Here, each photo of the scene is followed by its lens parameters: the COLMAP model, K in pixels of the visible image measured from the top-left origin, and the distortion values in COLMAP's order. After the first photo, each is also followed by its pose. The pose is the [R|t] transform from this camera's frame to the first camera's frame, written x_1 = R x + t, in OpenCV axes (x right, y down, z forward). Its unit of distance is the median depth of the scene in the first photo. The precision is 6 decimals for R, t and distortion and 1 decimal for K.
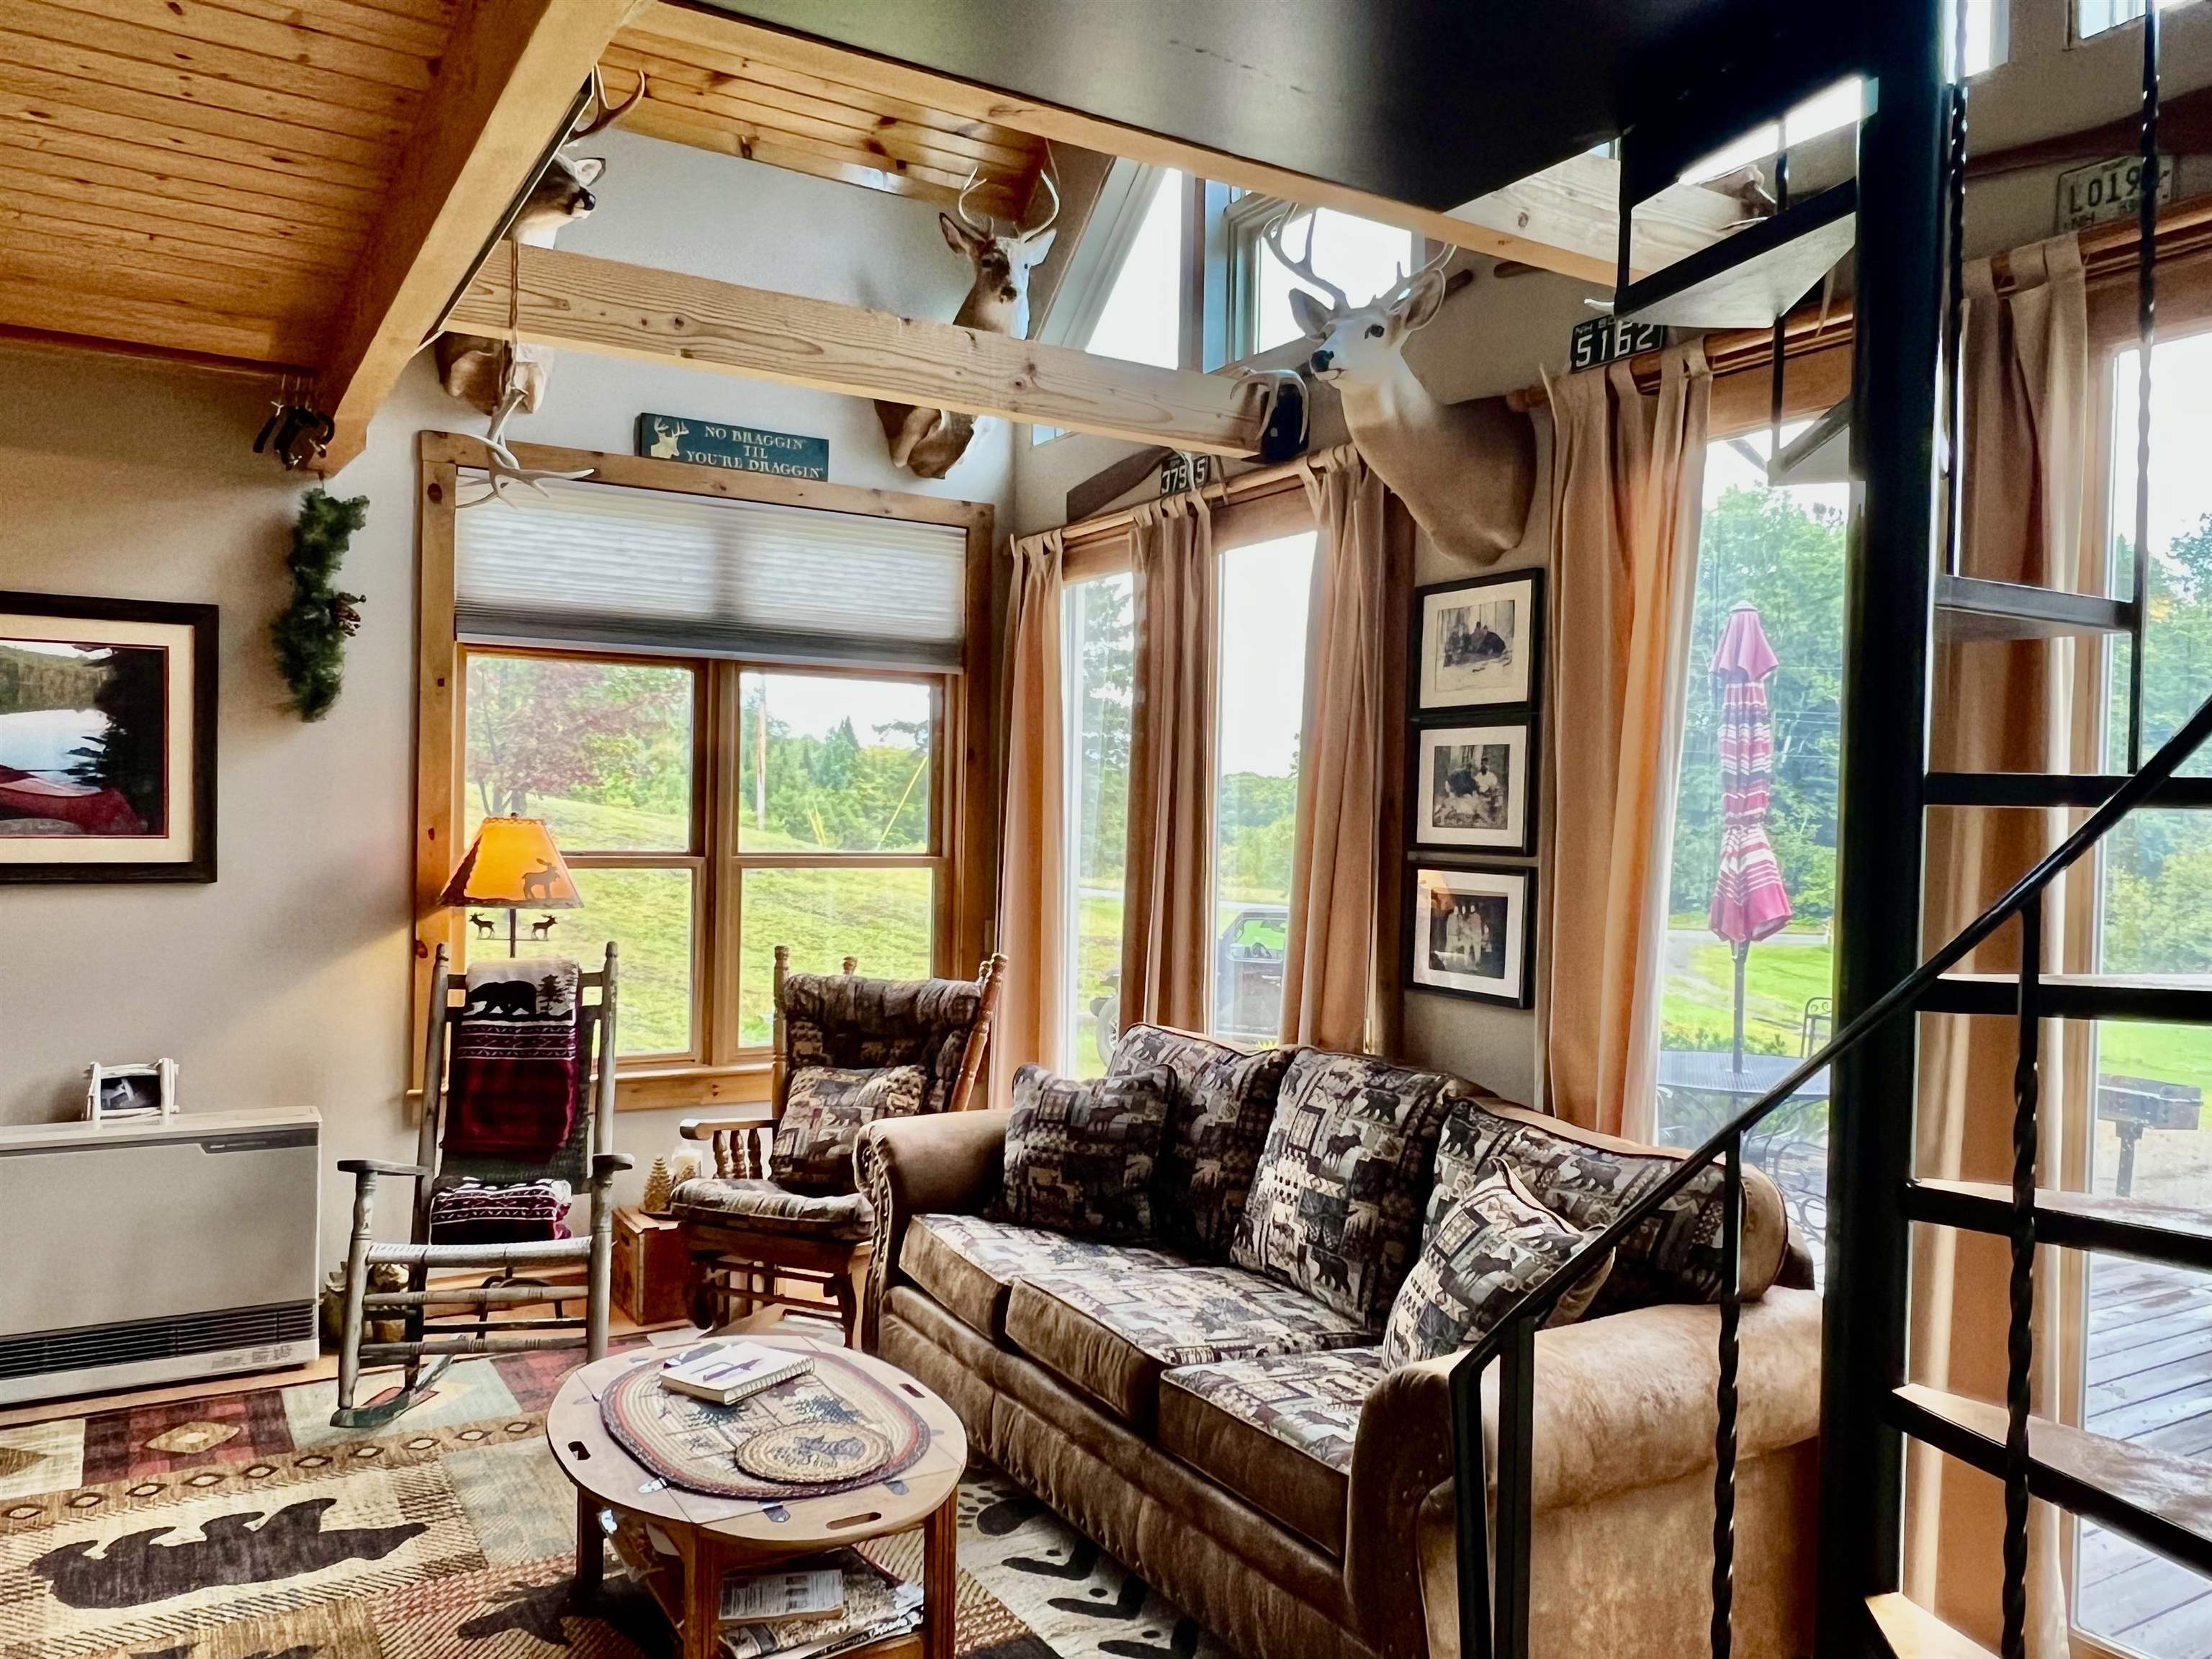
lens RADIAL K [[1603.3, 0, 1084.8], [0, 1603.3, 838.4], [0, 0, 1]] dist [0.003168, -0.008045]
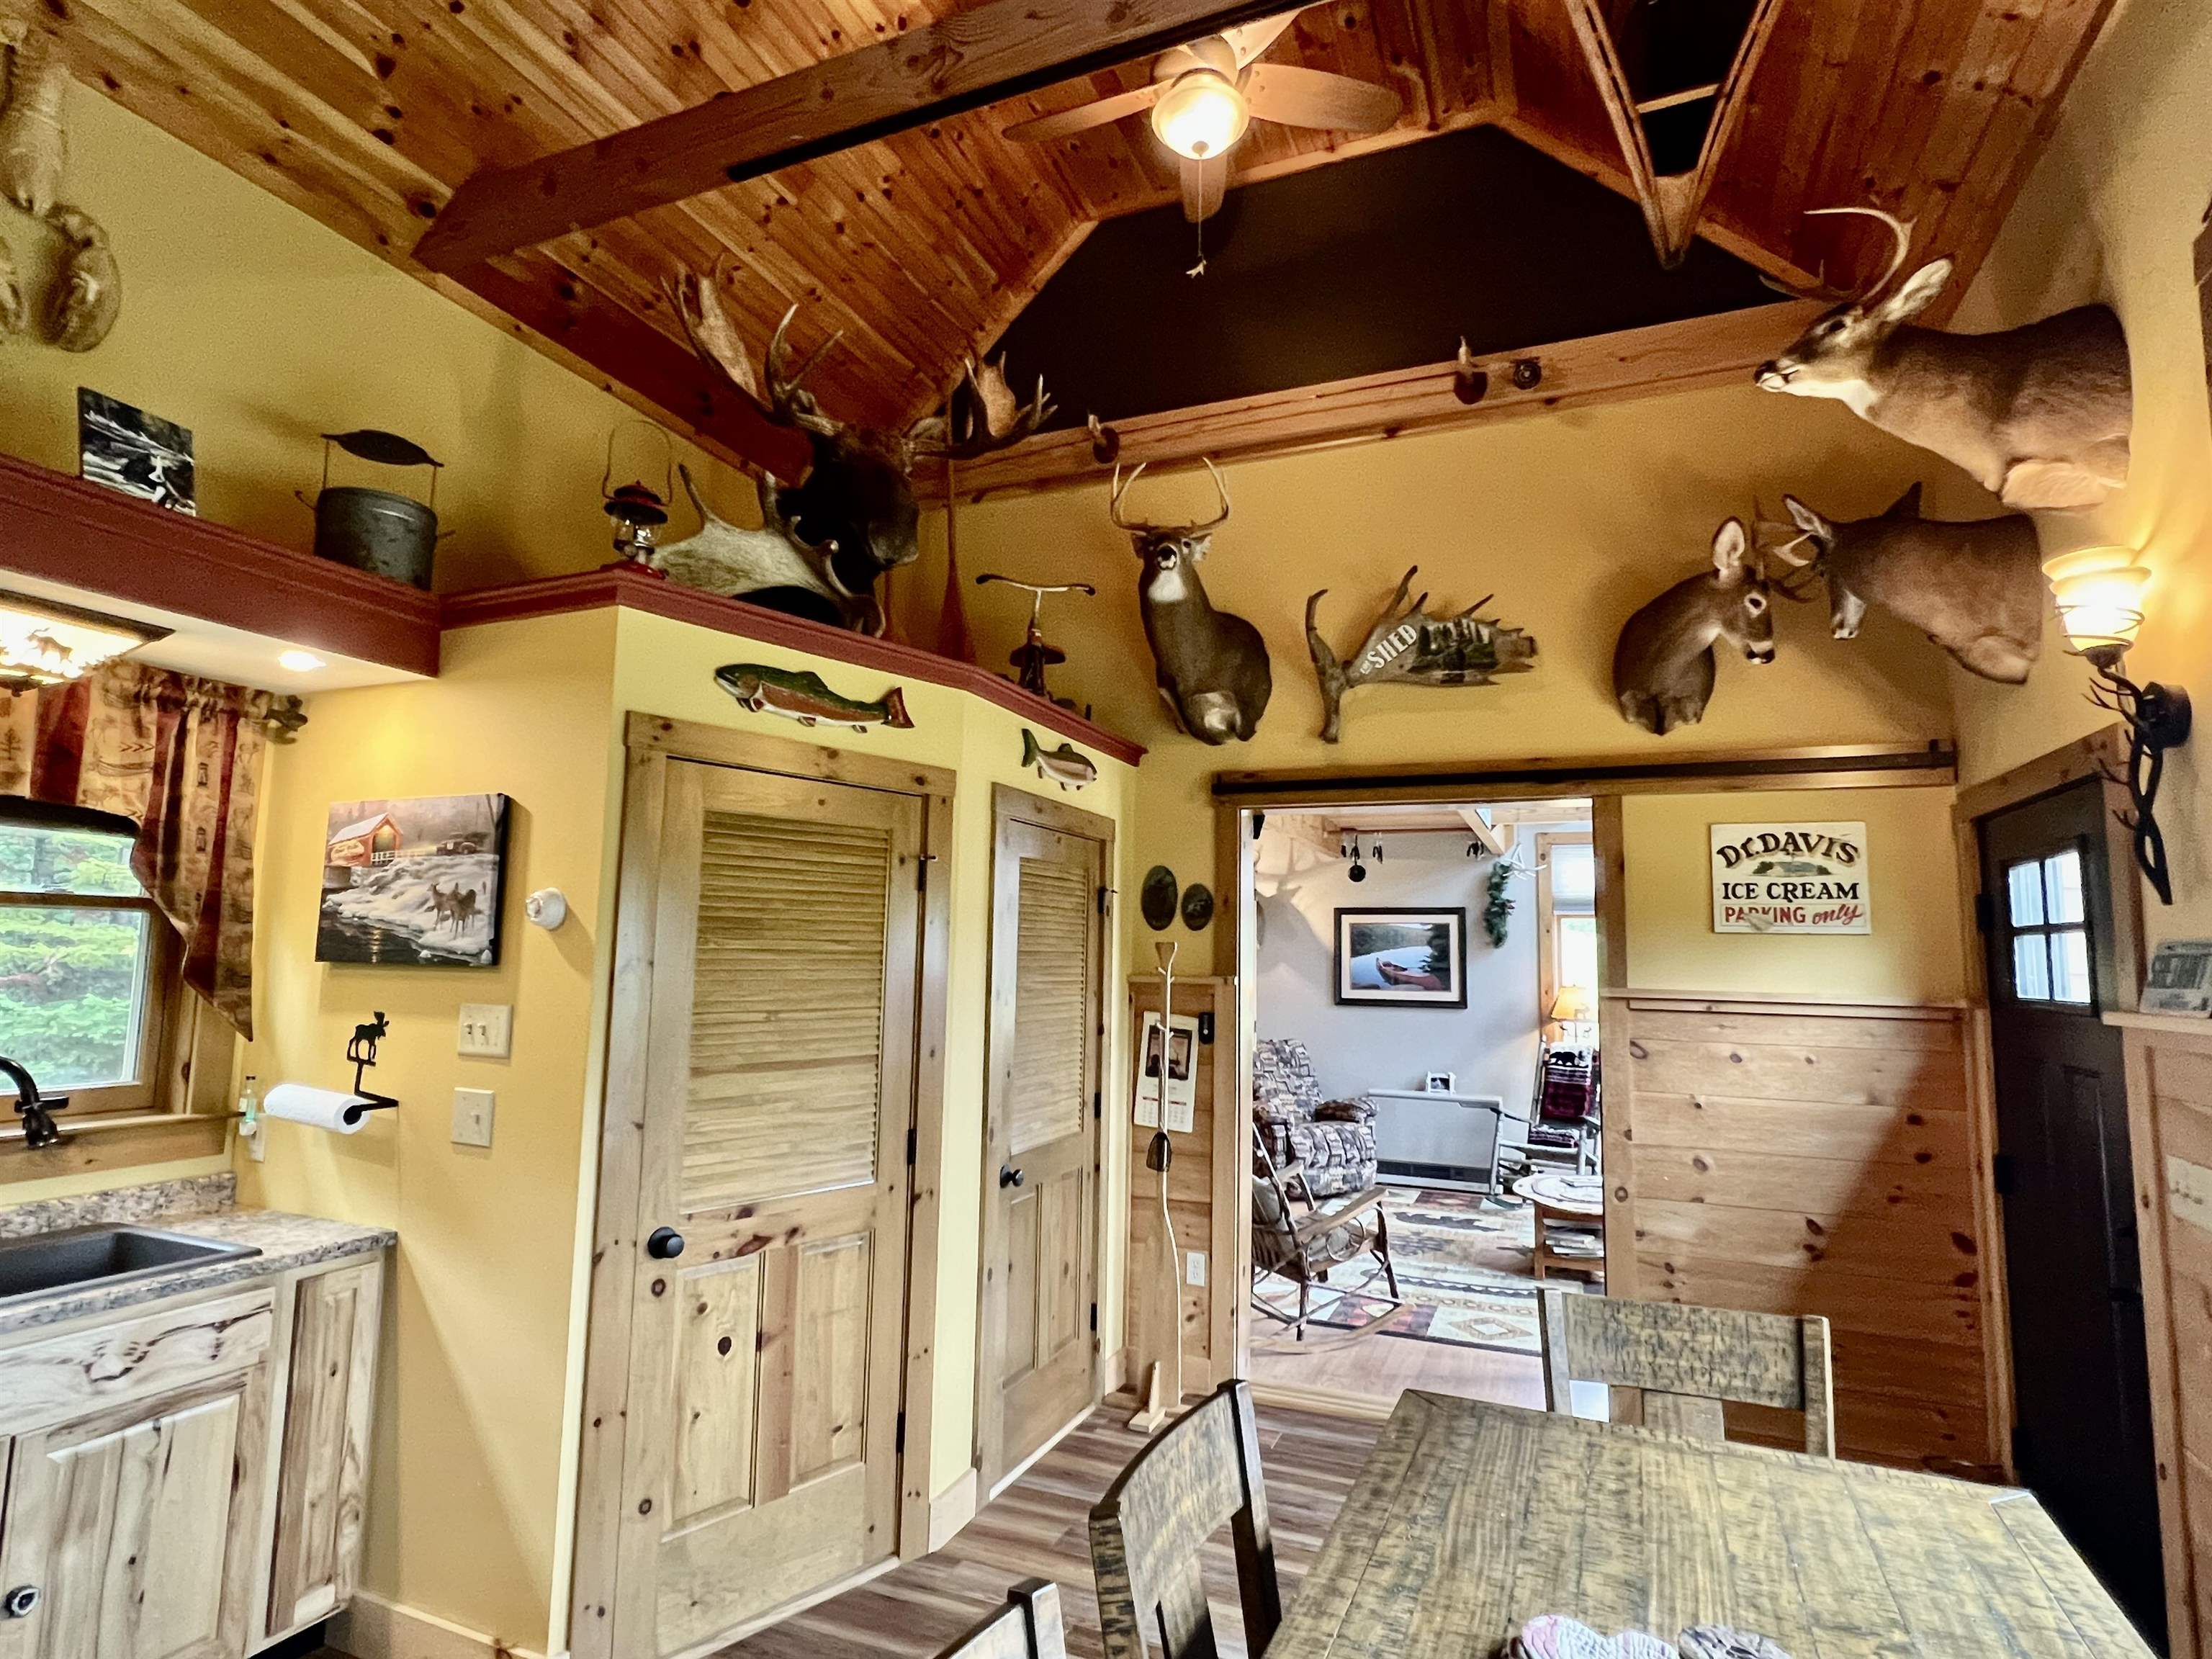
lens RADIAL K [[1144.0, 0, 1106.7], [0, 1144.0, 832.2], [0, 0, 1]] dist [-0.002227, 0.001479]
pose [[0.598060, -0.096446, -0.795627, 0.688581], [-0.021788, 0.990409, -0.136435, 0.009010], [0.801155, 0.098932, 0.590223, -0.687961]]
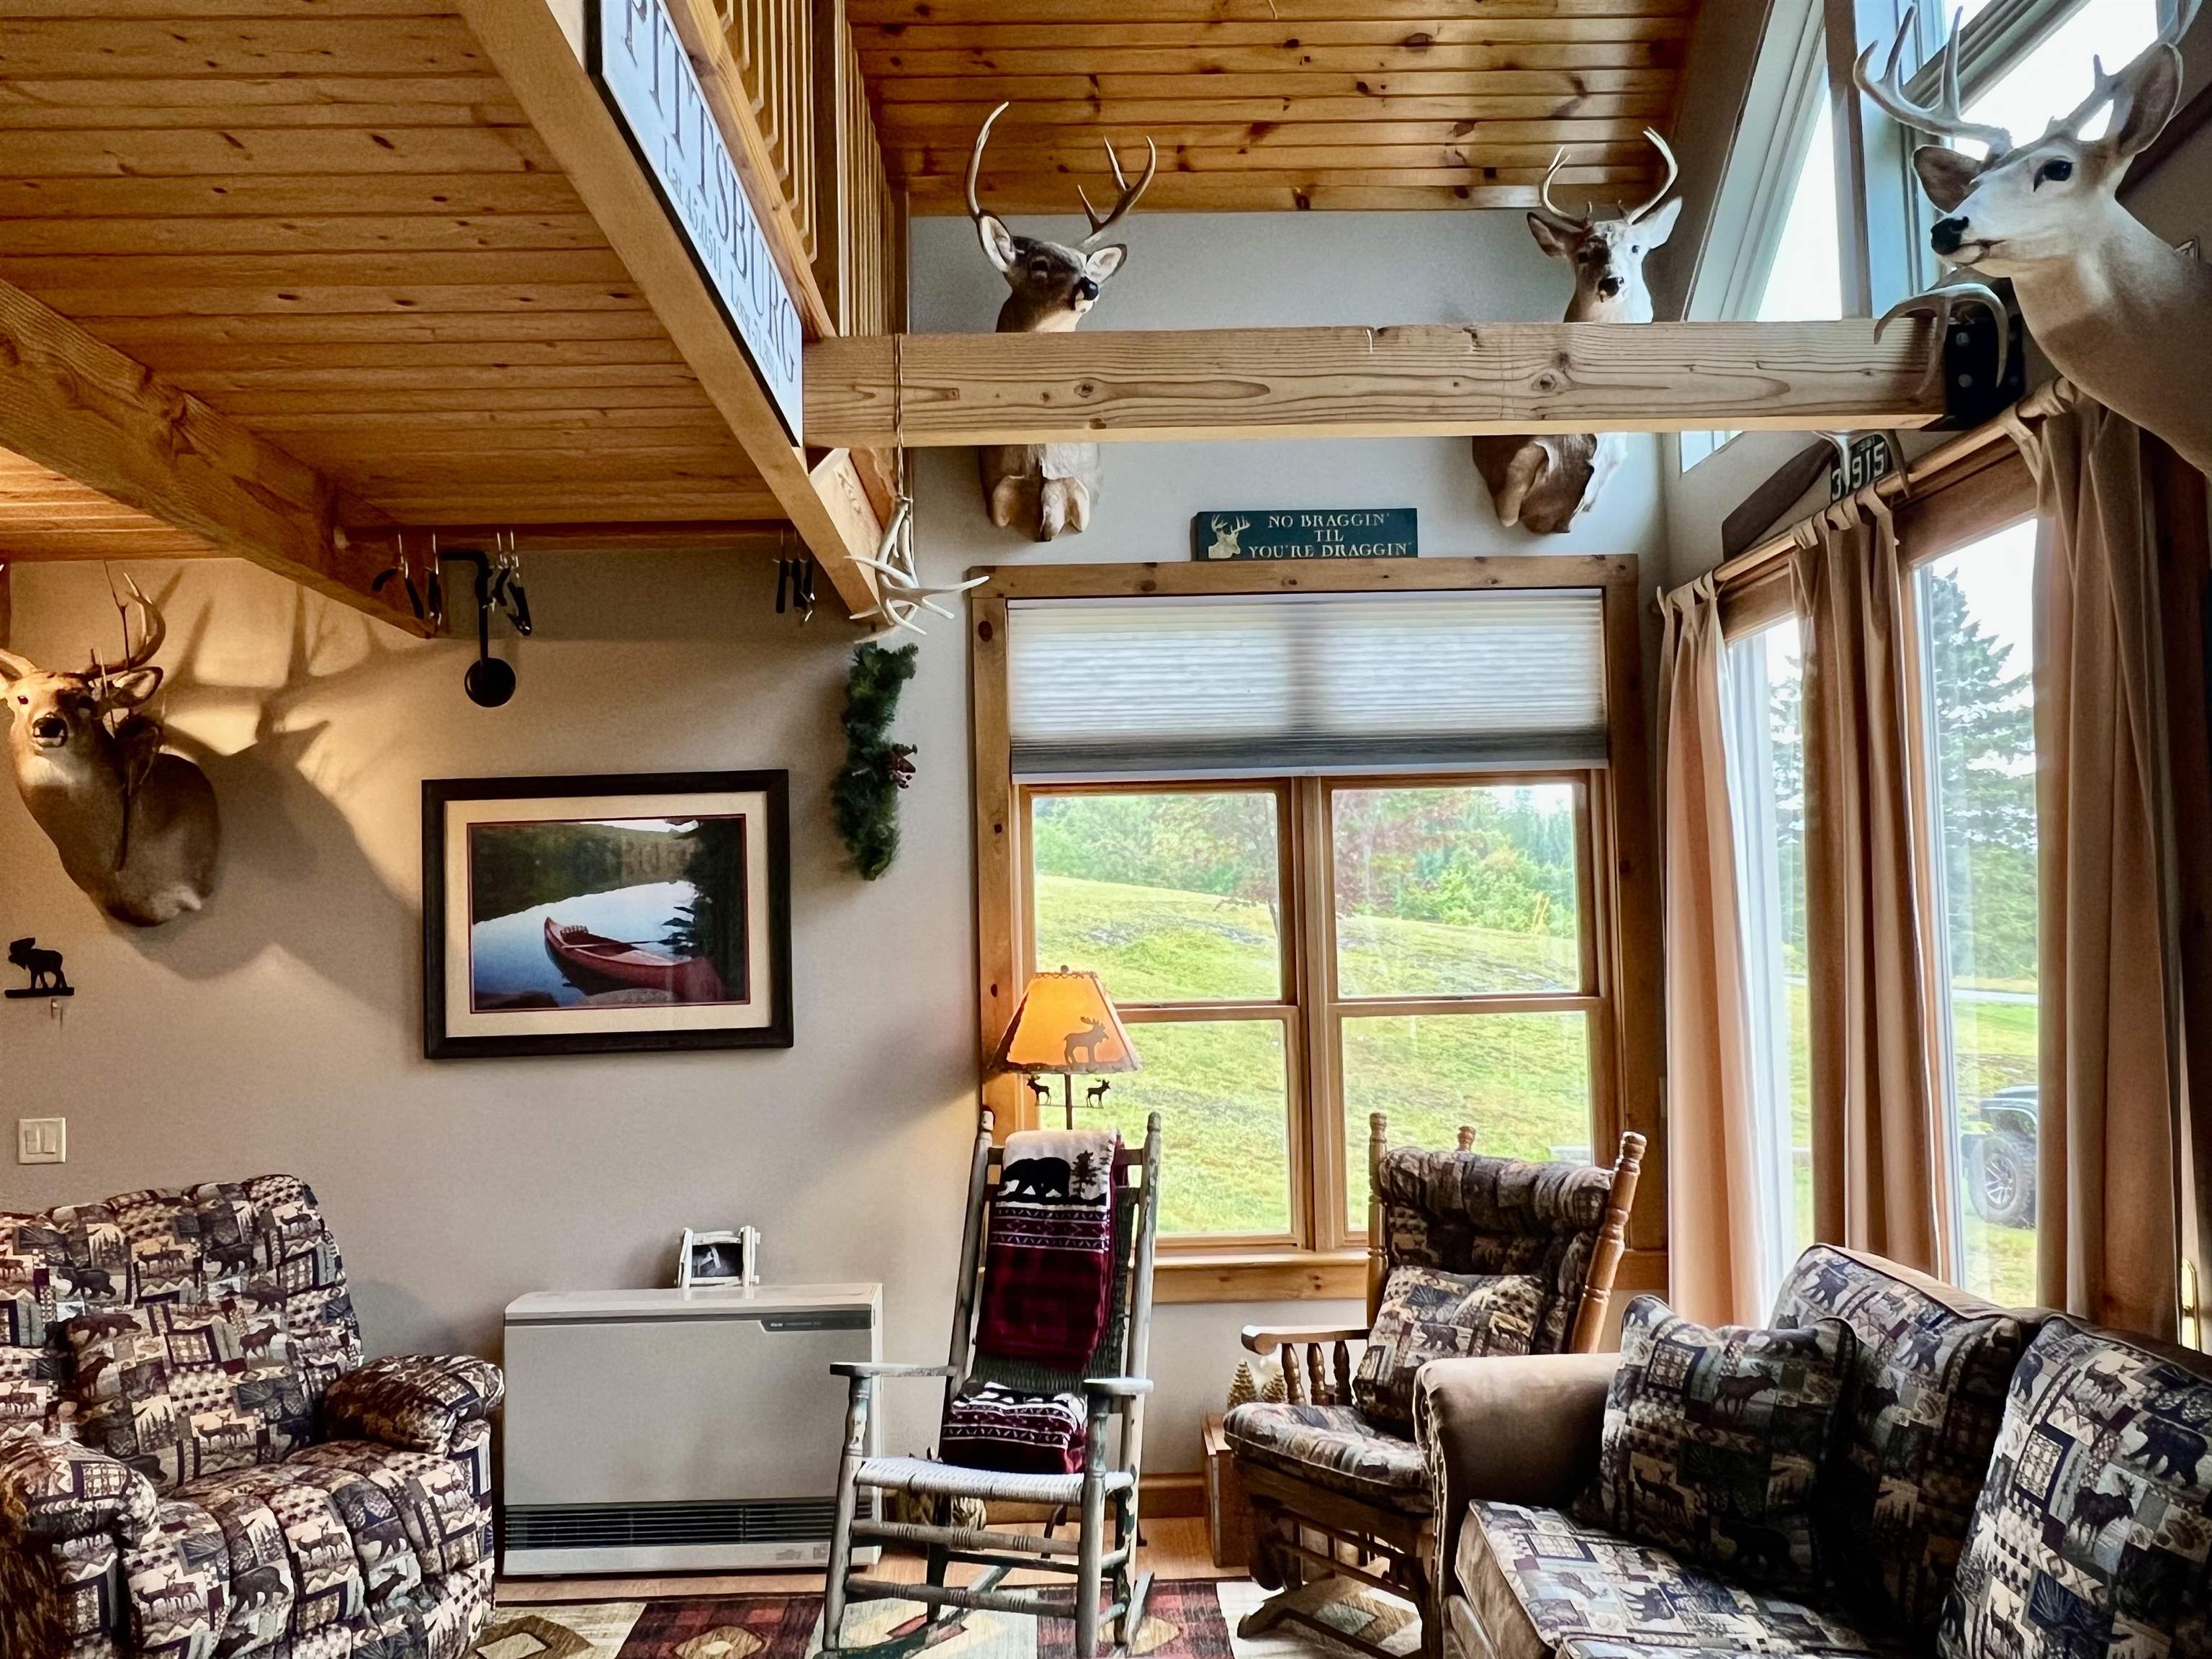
lens RADIAL K [[1603.3, 0, 1085.4], [0, 1603.3, 841.7], [0, 0, 1]] dist [0.003168, -0.008045]
pose [[0.869538, -0.066966, -0.489305, 0.113214], [0.034753, 0.996605, -0.074636, -0.019539], [0.492641, 0.047894, 0.868913, 0.230791]]
